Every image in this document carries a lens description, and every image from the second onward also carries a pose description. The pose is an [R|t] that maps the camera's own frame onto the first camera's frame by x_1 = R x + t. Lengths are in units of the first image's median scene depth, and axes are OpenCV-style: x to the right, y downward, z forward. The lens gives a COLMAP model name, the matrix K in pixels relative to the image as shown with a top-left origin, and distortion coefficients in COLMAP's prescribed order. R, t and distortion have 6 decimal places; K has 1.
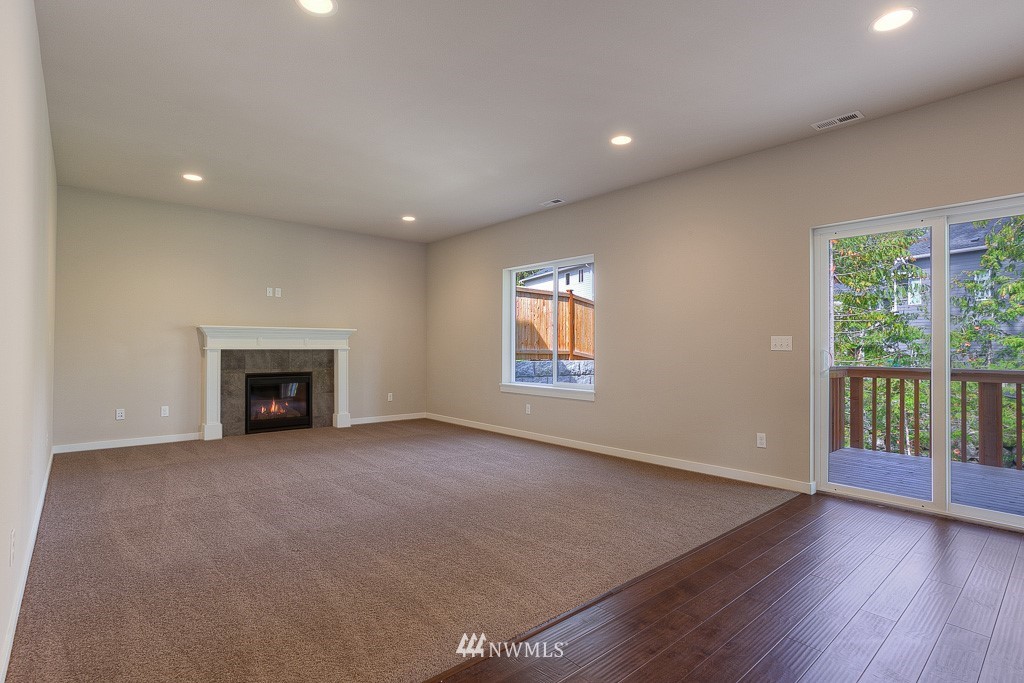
lens RADIAL K [[503.1, 0, 503.8], [0, 503.1, 348.4], [0, 0, 1]] dist [-0.028968, 0.000163]
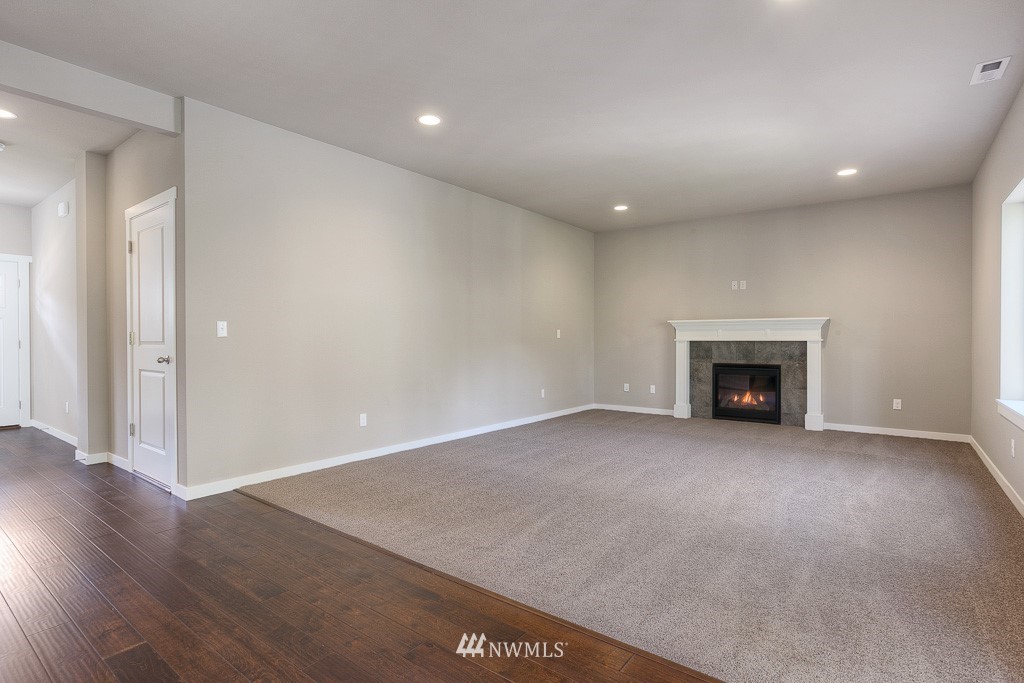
lens RADIAL K [[503.1, 0, 507.6], [0, 503.1, 343.0], [0, 0, 1]] dist [-0.028968, 0.000163]
pose [[0.224476, 0.006743, -0.974456, 0.433653], [0.000389, 0.999975, 0.007010, -0.001187], [0.974479, -0.001952, 0.224468, 0.309472]]
